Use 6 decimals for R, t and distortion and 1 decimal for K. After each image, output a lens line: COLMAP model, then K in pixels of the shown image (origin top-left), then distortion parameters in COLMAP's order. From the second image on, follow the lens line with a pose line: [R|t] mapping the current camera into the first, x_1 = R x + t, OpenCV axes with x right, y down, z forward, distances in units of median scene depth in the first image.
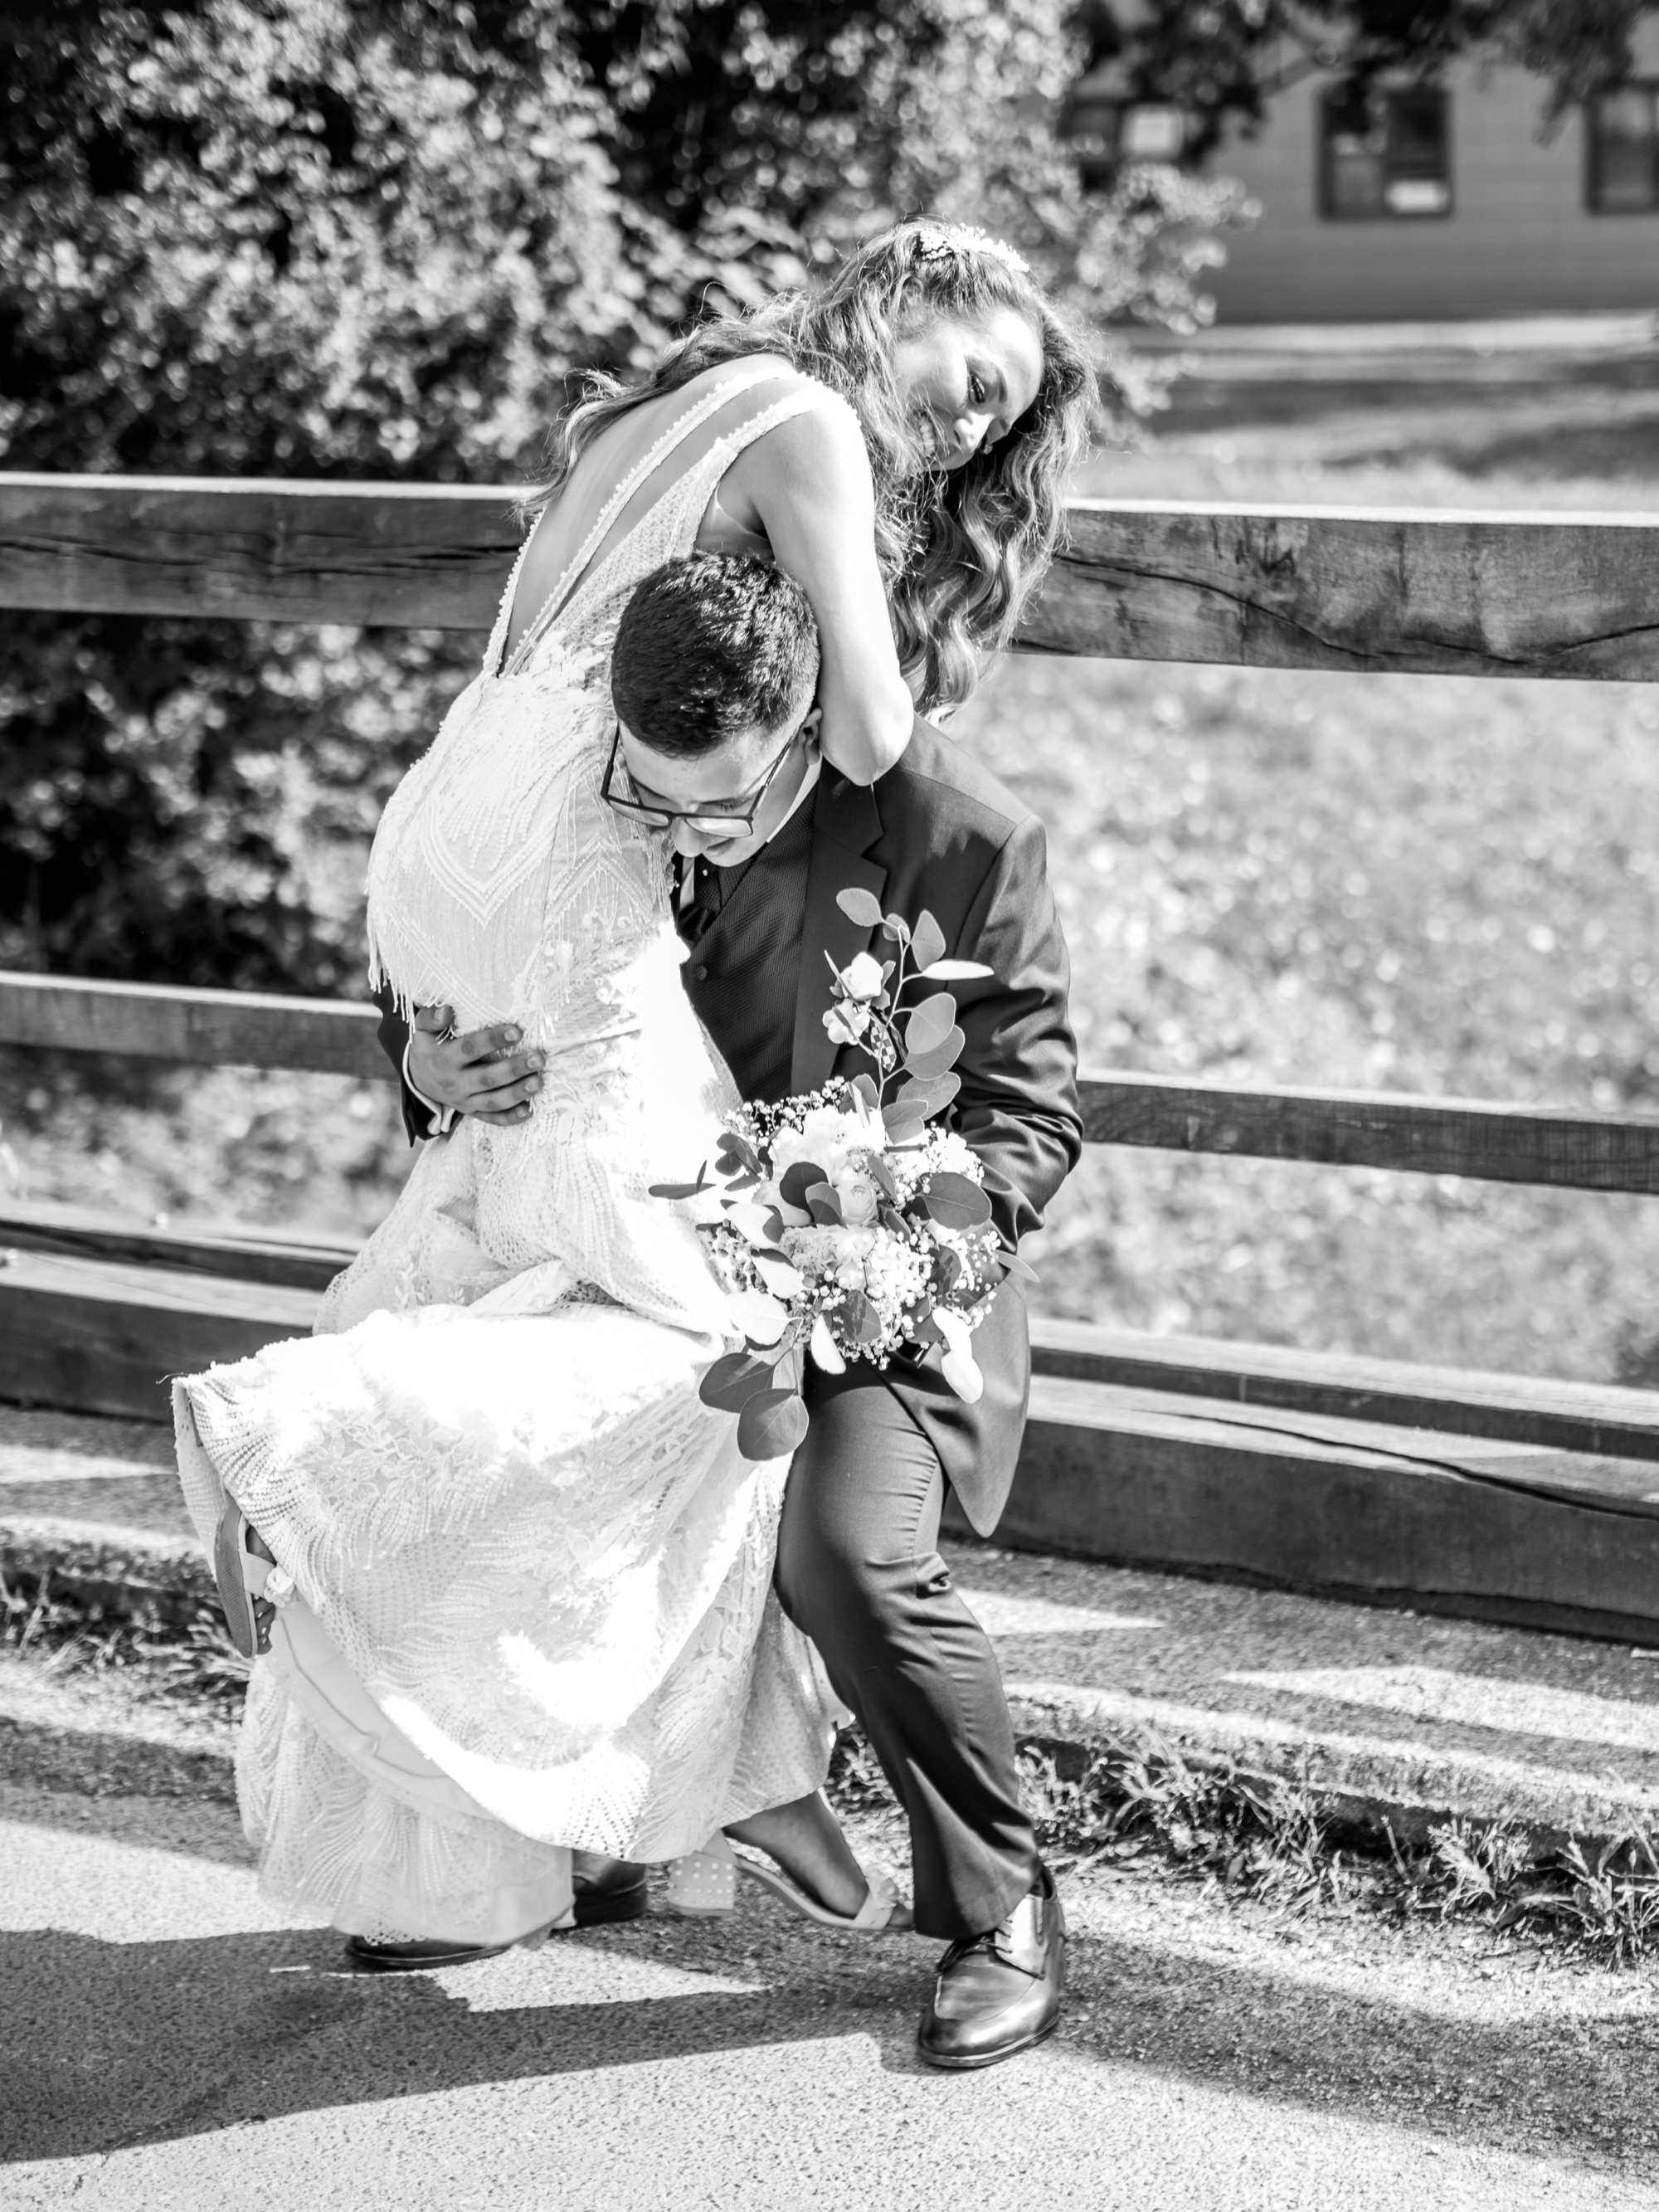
lens RADIAL K [[5867.0, 0, 829.5], [0, 5867.0, 1106.0], [0, 0, 1]] dist [0.086698, 0.508097]
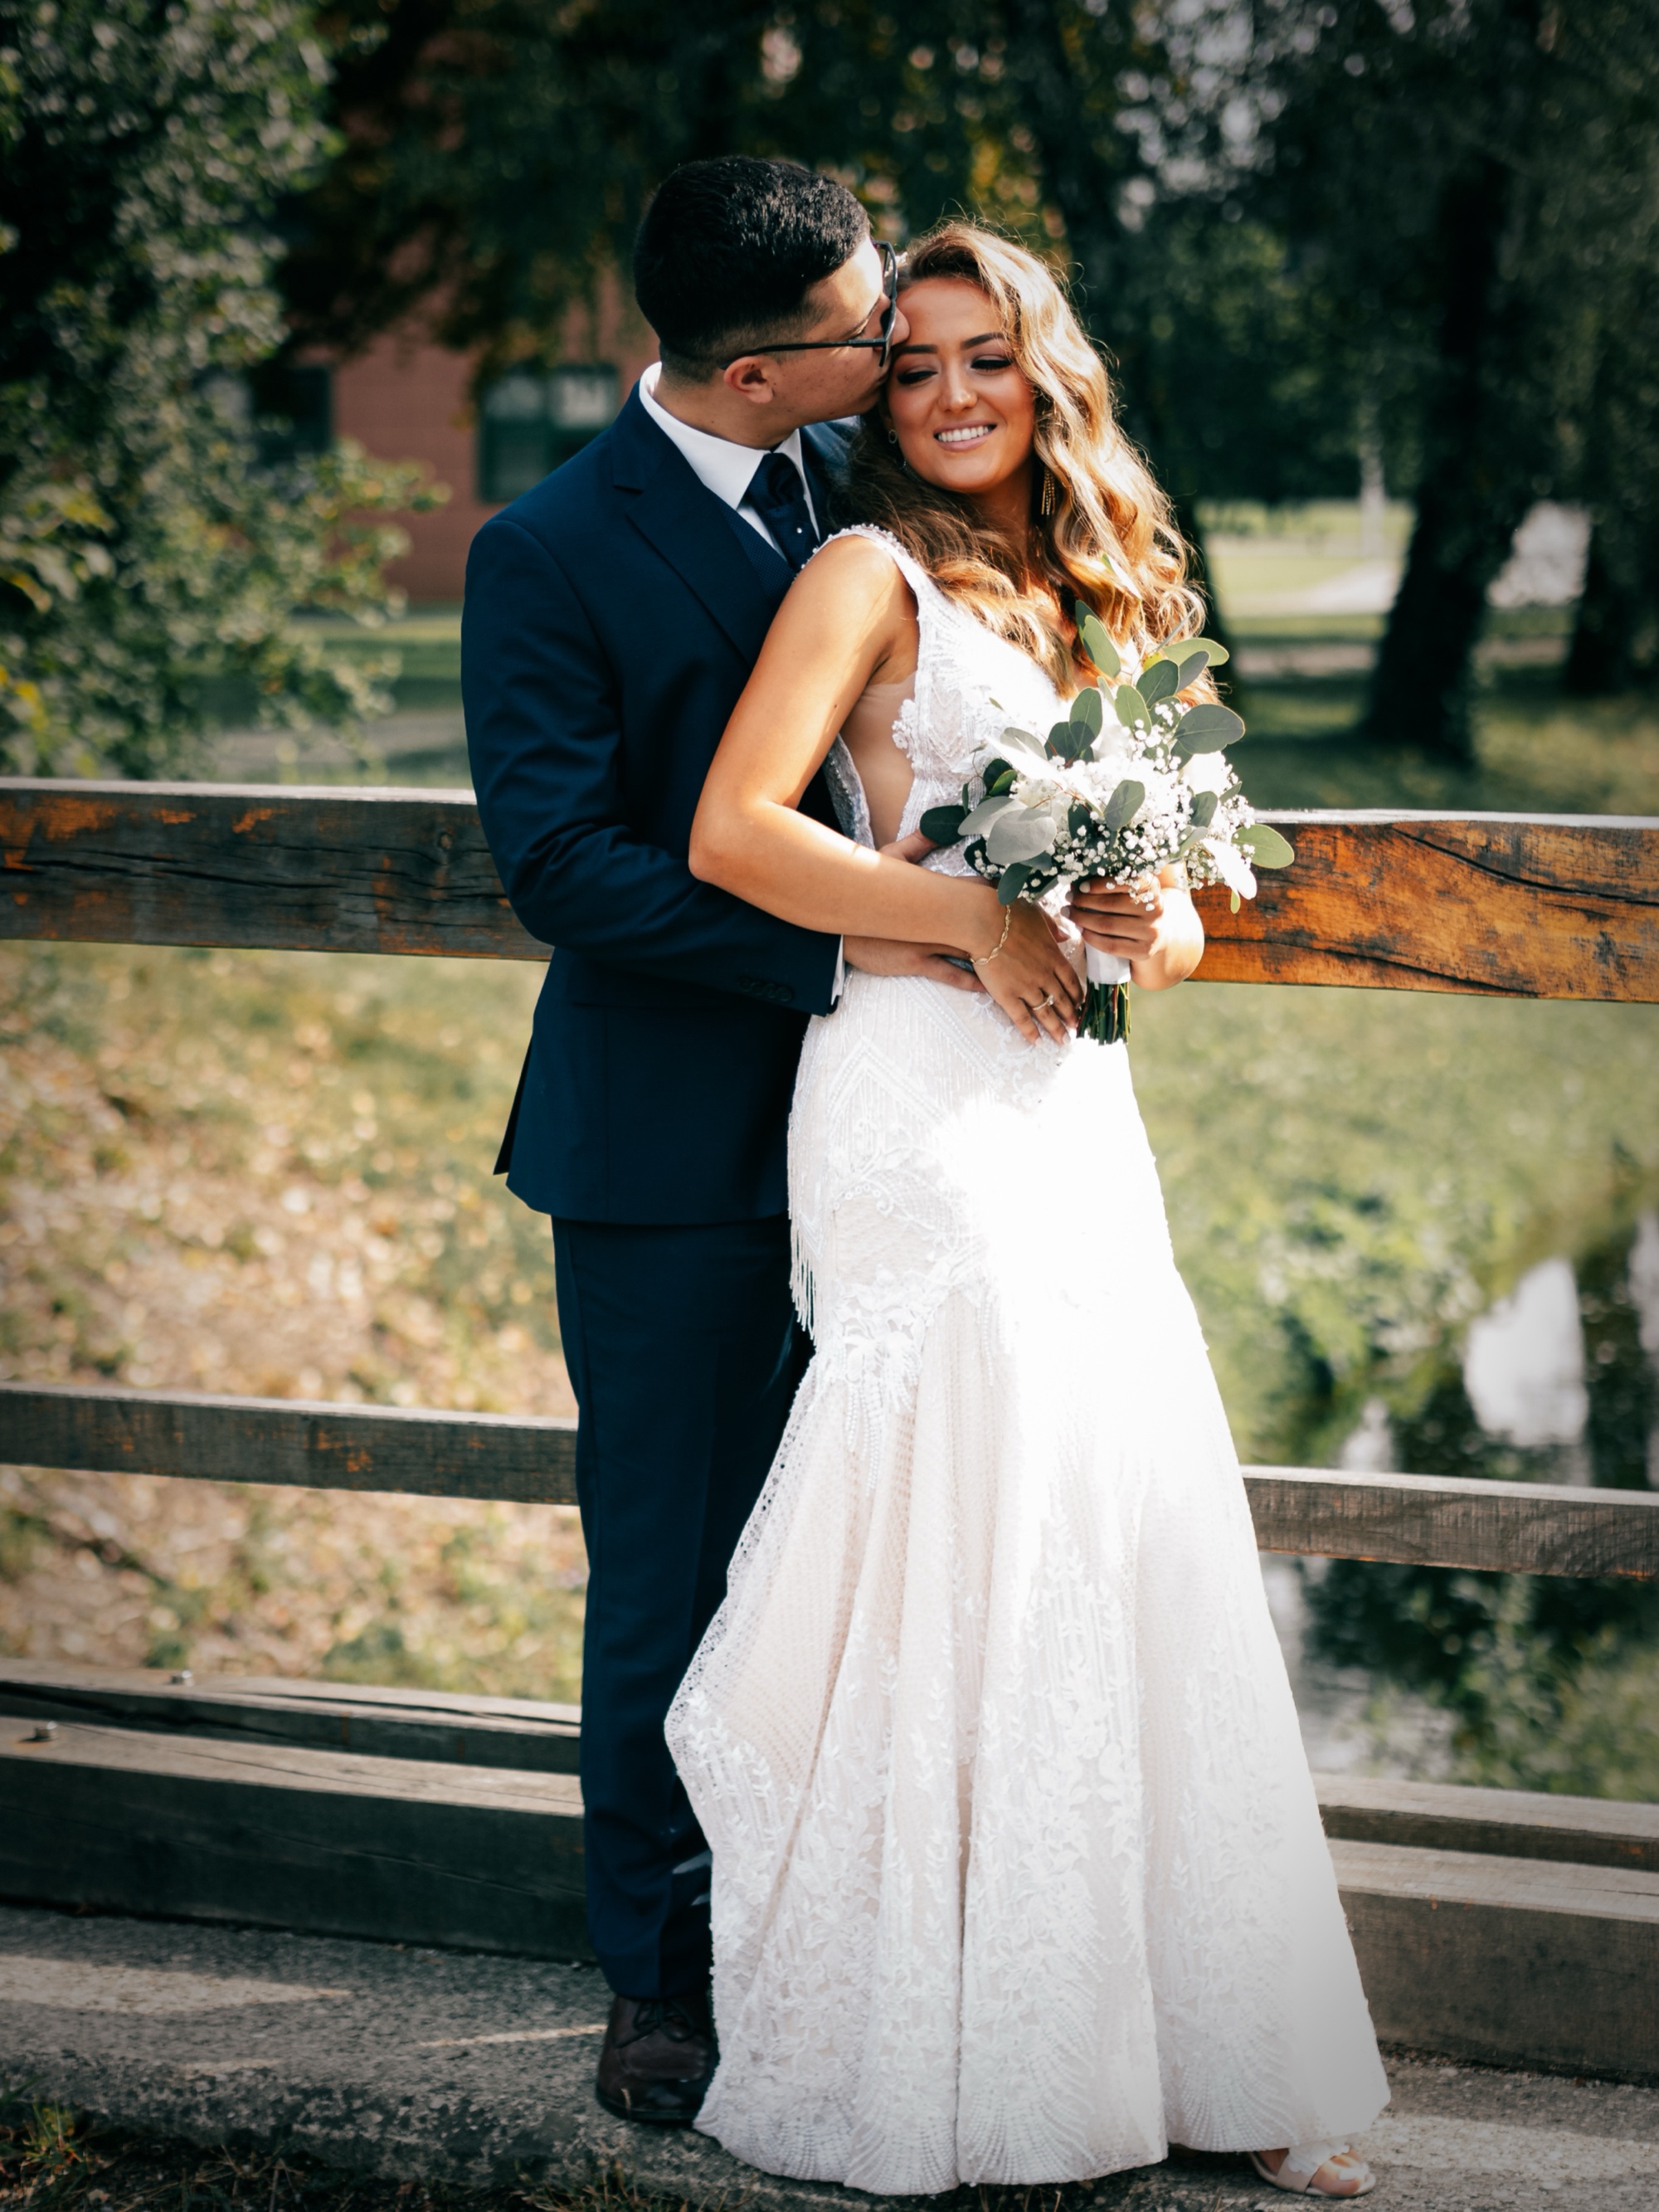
lens RADIAL K [[6343.5, 0, 829.5], [0, 6343.5, 1106.0], [0, 0, 1]] dist [0.119580, -0.663675]
pose [[0.983256, -0.005578, 0.182143, -0.200278], [0.015640, 0.998427, -0.053849, -0.011932], [-0.181556, 0.055796, 0.981796, 0.107328]]
